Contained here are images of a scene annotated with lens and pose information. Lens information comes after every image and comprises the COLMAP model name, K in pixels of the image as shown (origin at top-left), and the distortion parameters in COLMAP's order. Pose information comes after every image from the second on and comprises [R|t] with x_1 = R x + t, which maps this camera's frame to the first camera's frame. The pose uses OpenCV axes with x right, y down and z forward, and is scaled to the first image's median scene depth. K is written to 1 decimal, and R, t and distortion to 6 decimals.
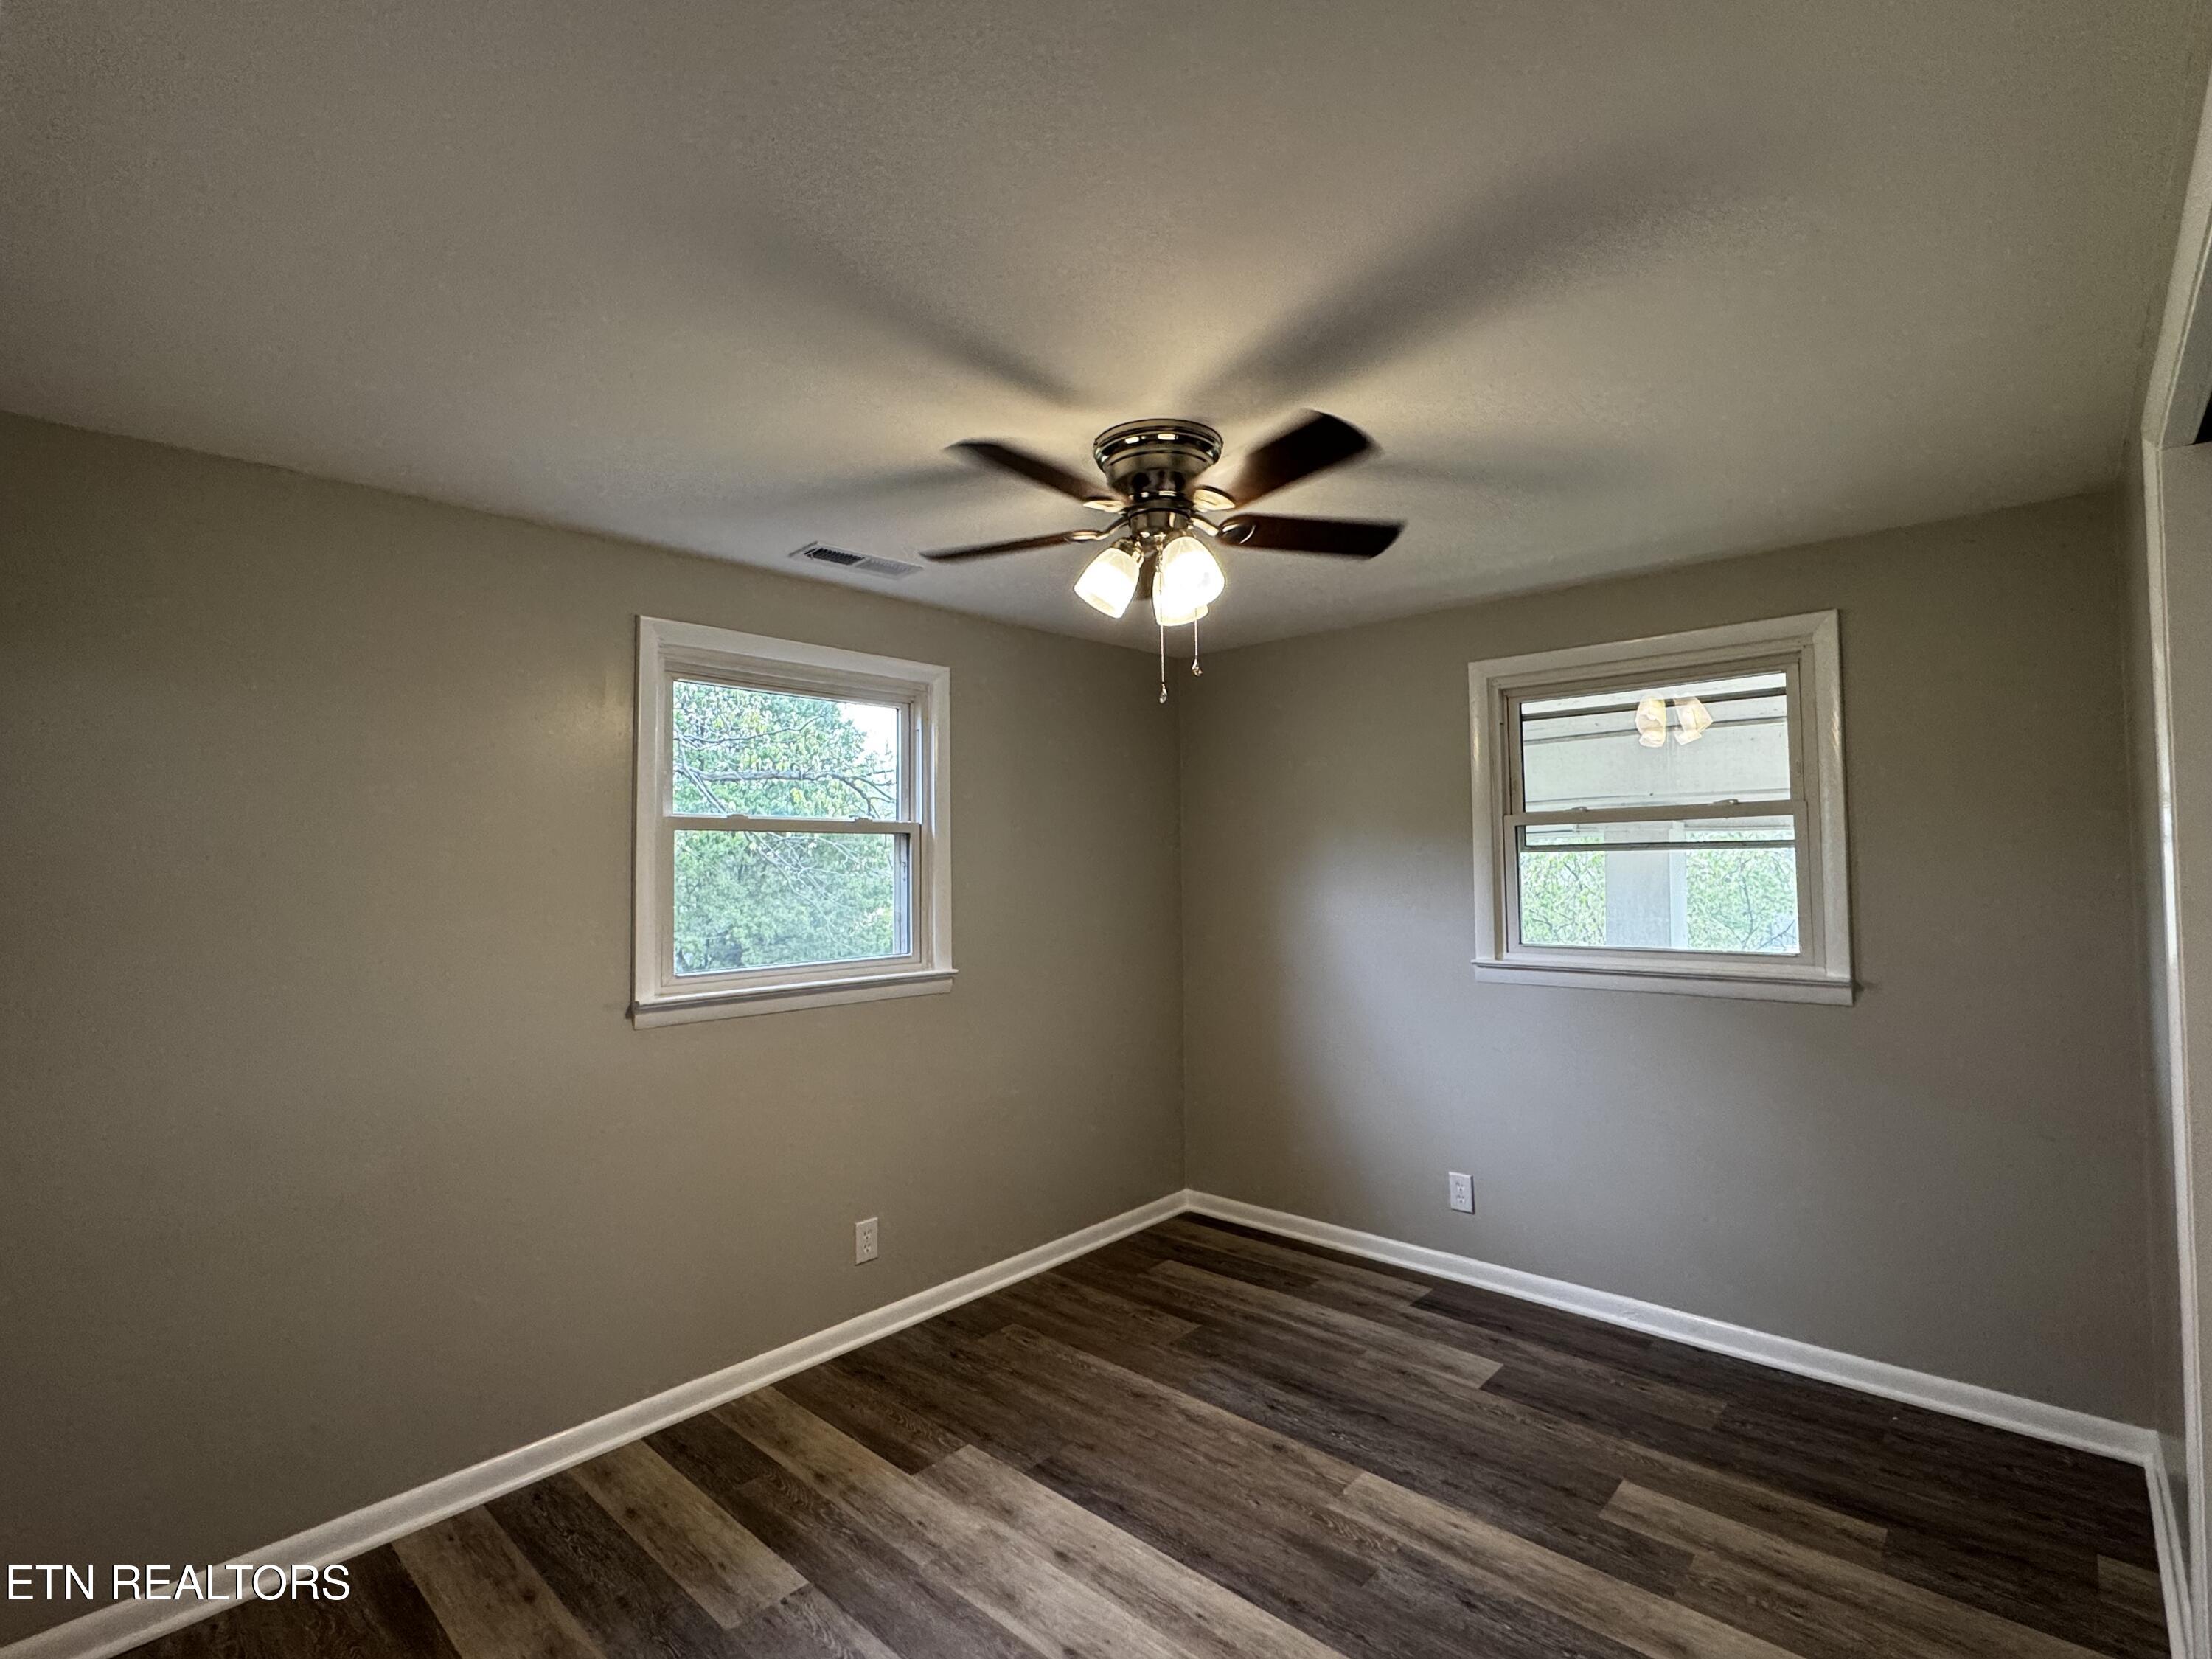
lens RADIAL K [[1027.2, 0, 1117.9], [0, 1027.2, 823.1], [0, 0, 1]] dist [0.004300, 0.000481]
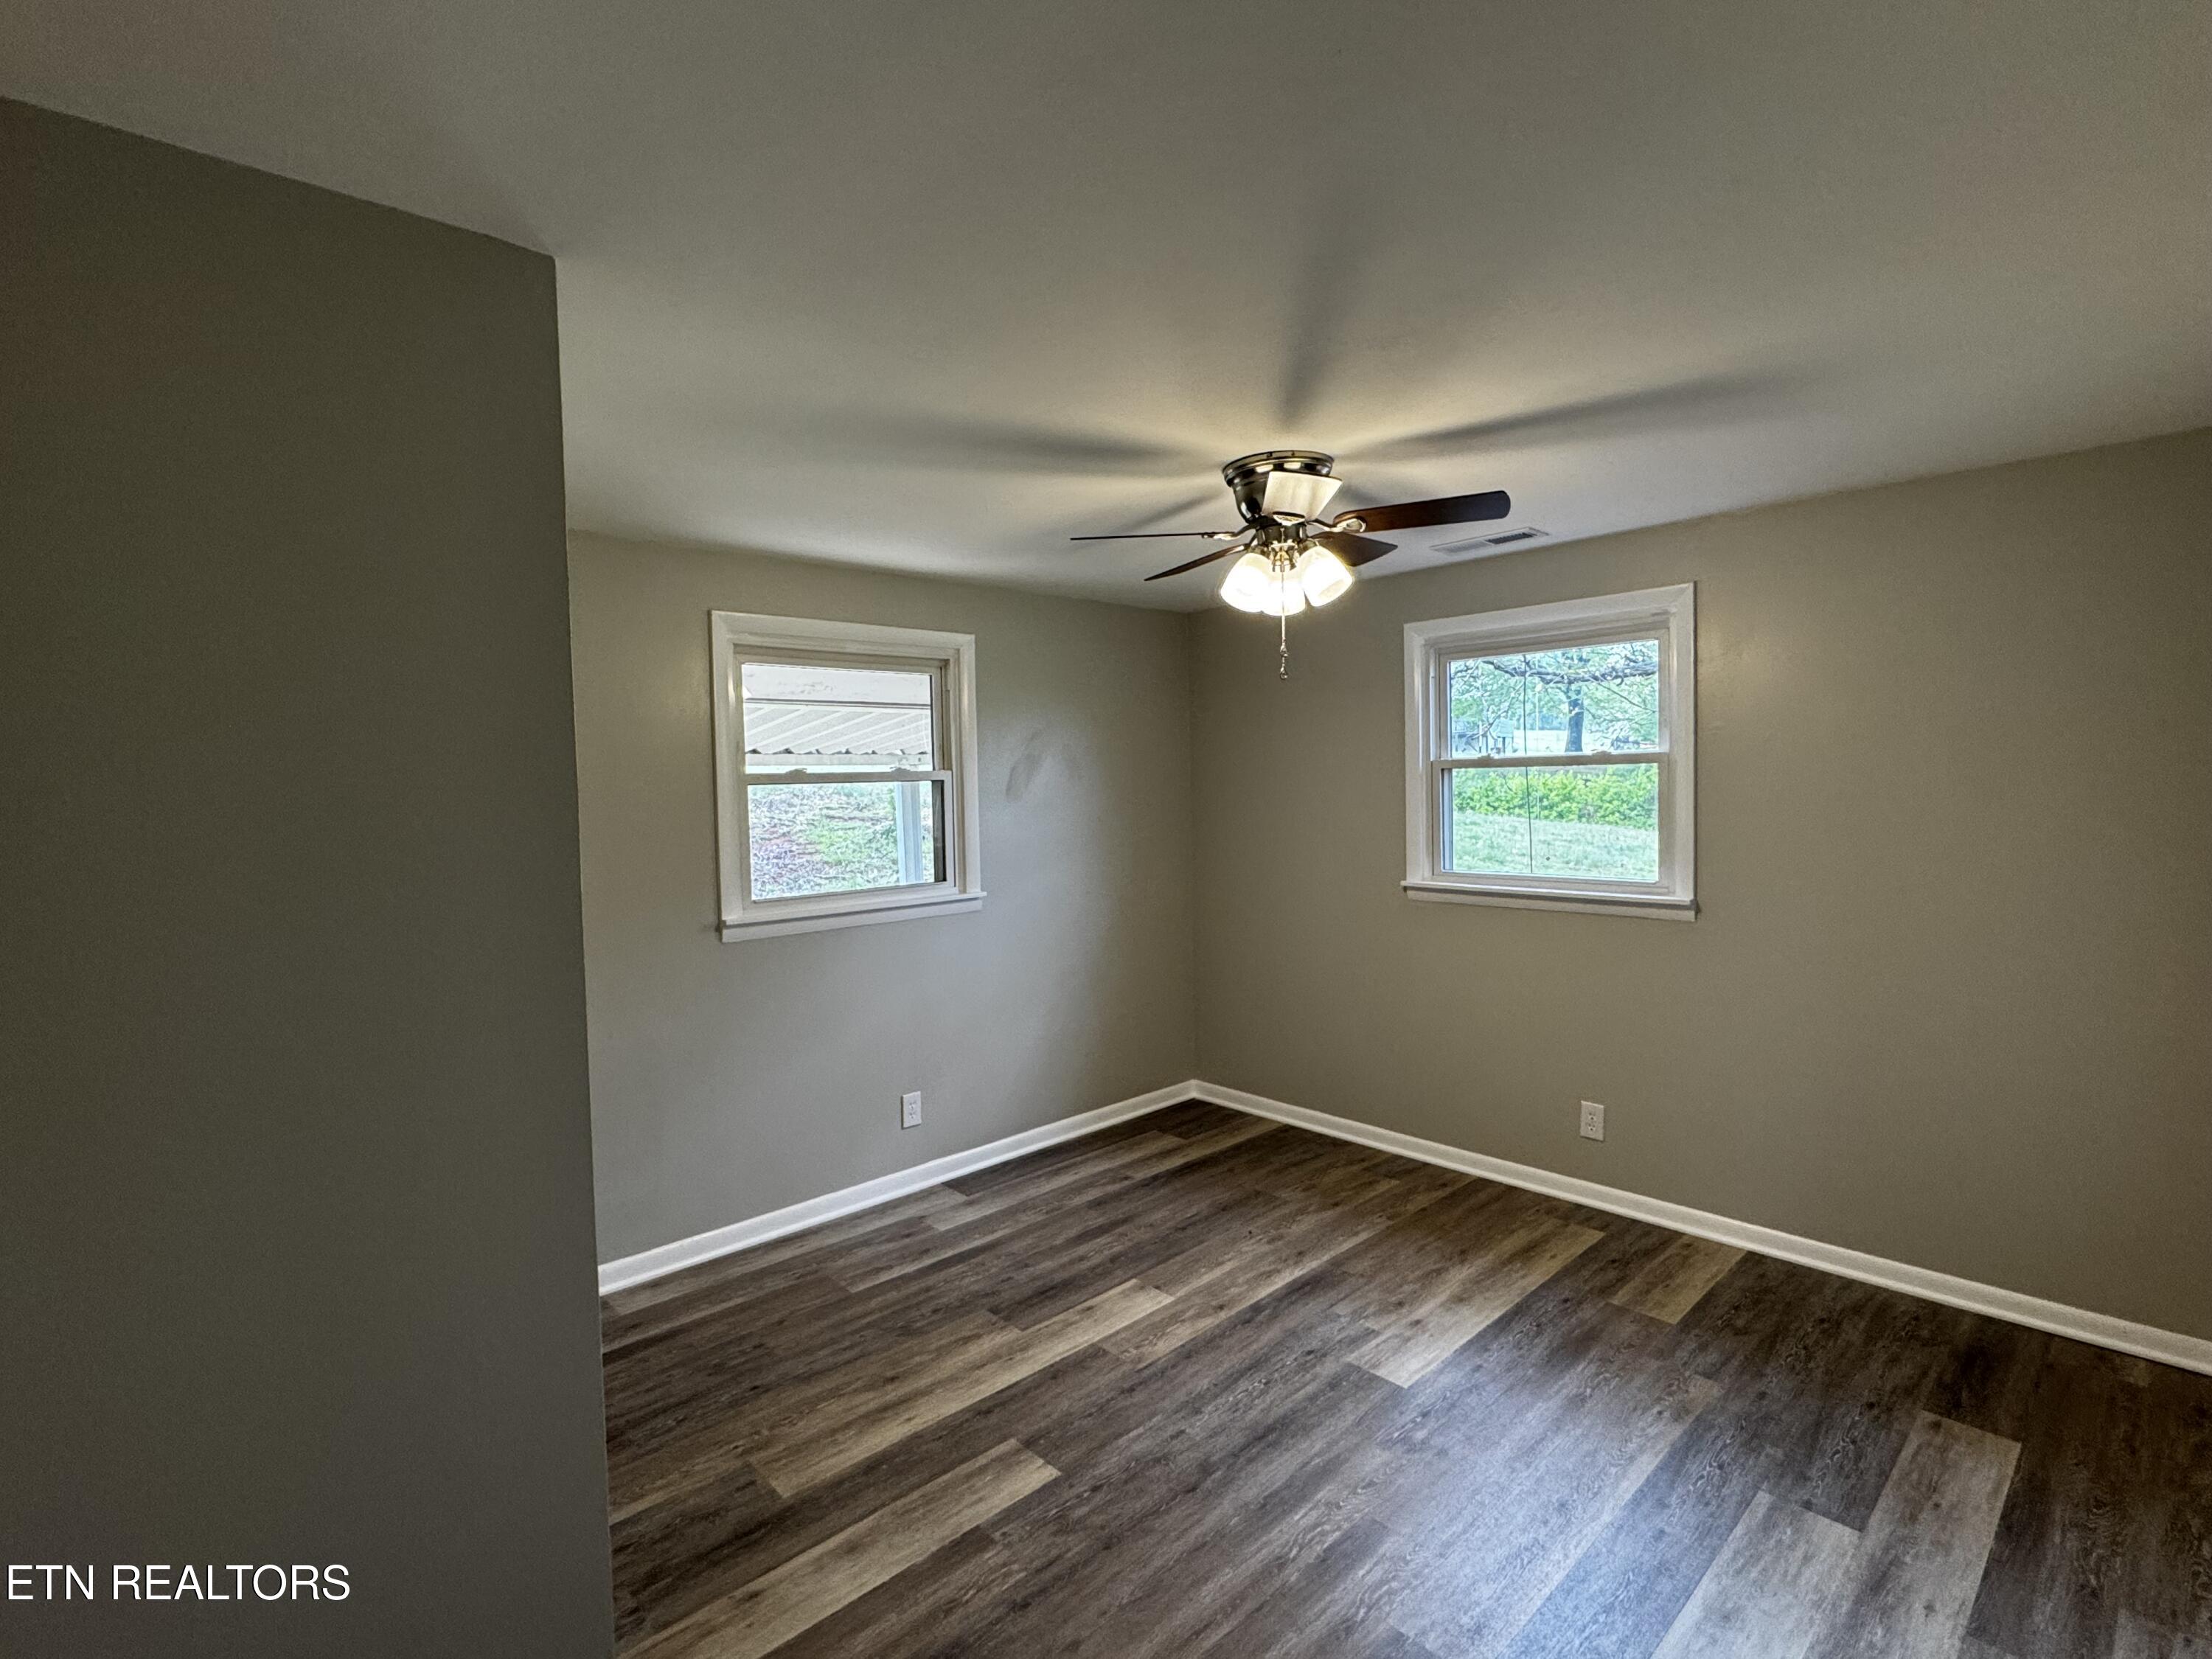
lens RADIAL K [[1027.2, 0, 1100.6], [0, 1027.2, 832.6], [0, 0, 1]] dist [0.004300, 0.000481]
pose [[0.993594, -0.010510, -0.112515, 0.127652], [0.020048, 0.996265, 0.083983, -0.029791], [0.111212, -0.085701, 0.990095, -0.181643]]
